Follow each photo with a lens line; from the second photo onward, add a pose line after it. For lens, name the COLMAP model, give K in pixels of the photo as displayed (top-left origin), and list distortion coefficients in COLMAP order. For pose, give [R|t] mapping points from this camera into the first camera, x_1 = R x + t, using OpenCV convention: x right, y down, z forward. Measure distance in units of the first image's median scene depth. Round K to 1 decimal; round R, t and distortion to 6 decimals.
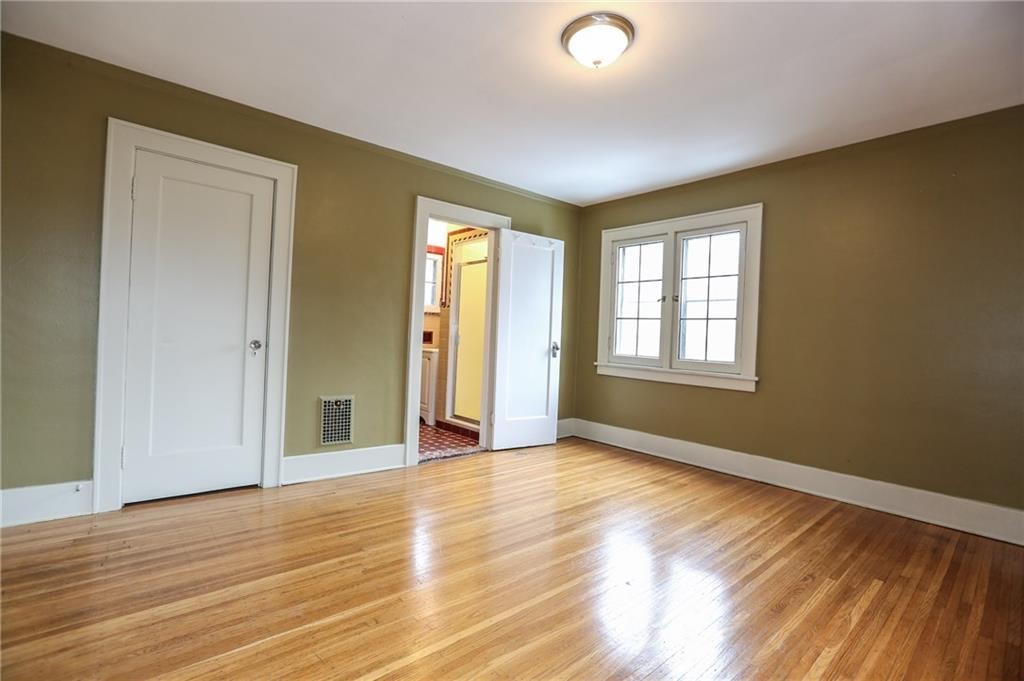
lens RADIAL K [[467.6, 0, 508.9], [0, 467.6, 339.9], [0, 0, 1]] dist [-0.021490, 0.000390]
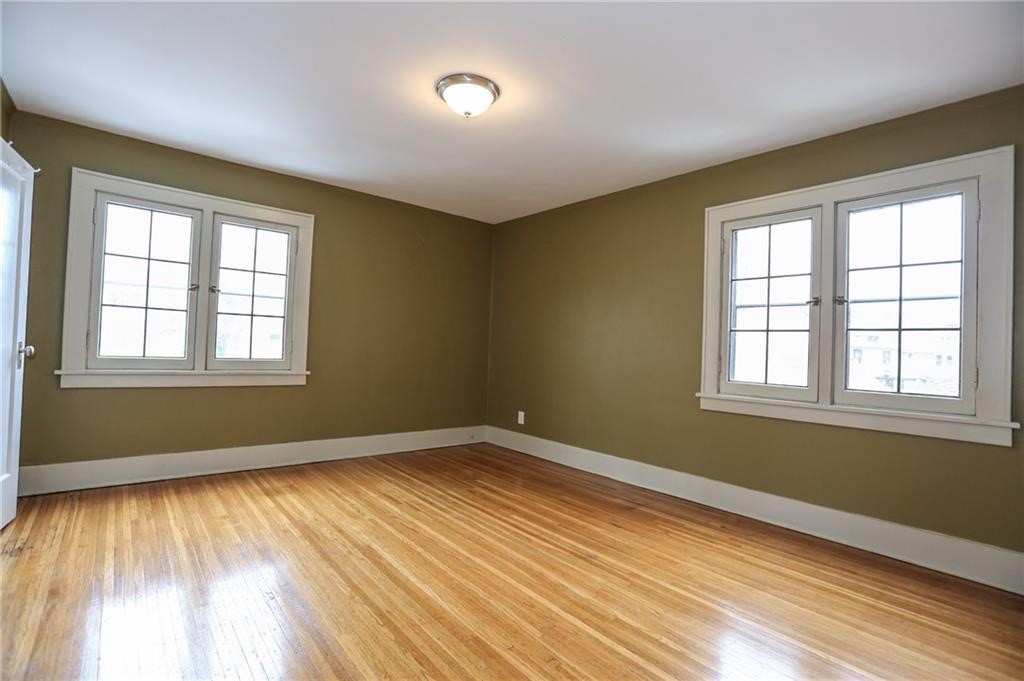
lens RADIAL K [[467.6, 0, 508.9], [0, 467.6, 339.9], [0, 0, 1]] dist [-0.021490, 0.000390]
pose [[0.023520, -0.024084, 0.999433, -0.569626], [-0.031931, 0.999182, 0.024829, -0.038416], [-0.999213, -0.032497, 0.022731, 0.496387]]
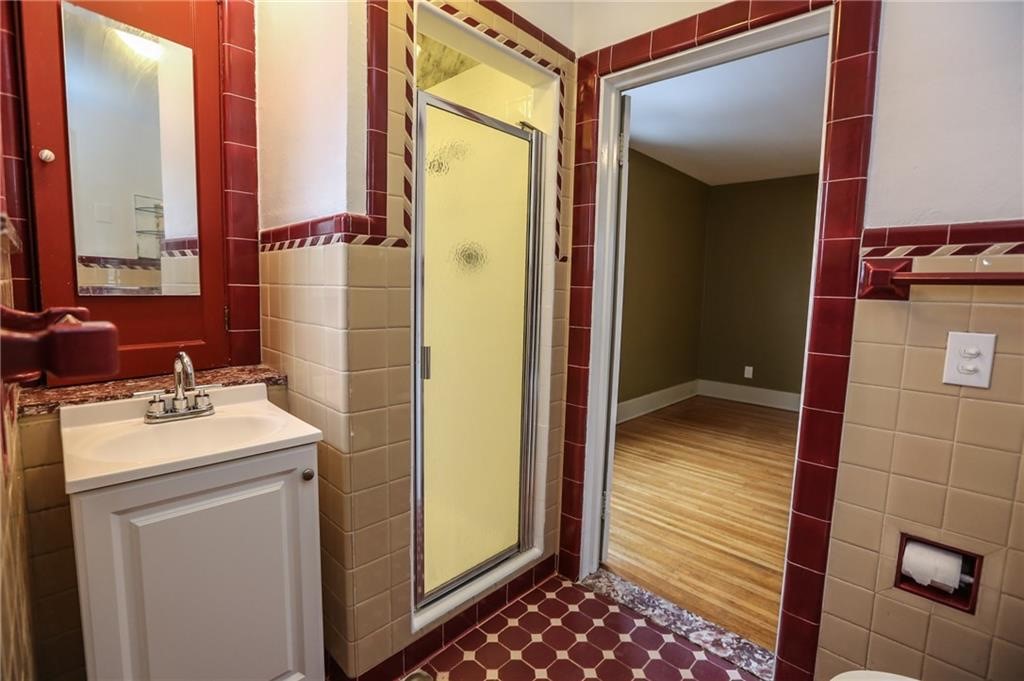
lens RADIAL K [[467.6, 0, 508.9], [0, 467.6, 339.9], [0, 0, 1]] dist [-0.021490, 0.000390]
pose [[-0.092367, -0.139049, 0.985968, -0.567073], [-0.006958, 0.990267, 0.139004, -0.076298], [-0.995701, 0.005979, -0.092435, 1.353000]]
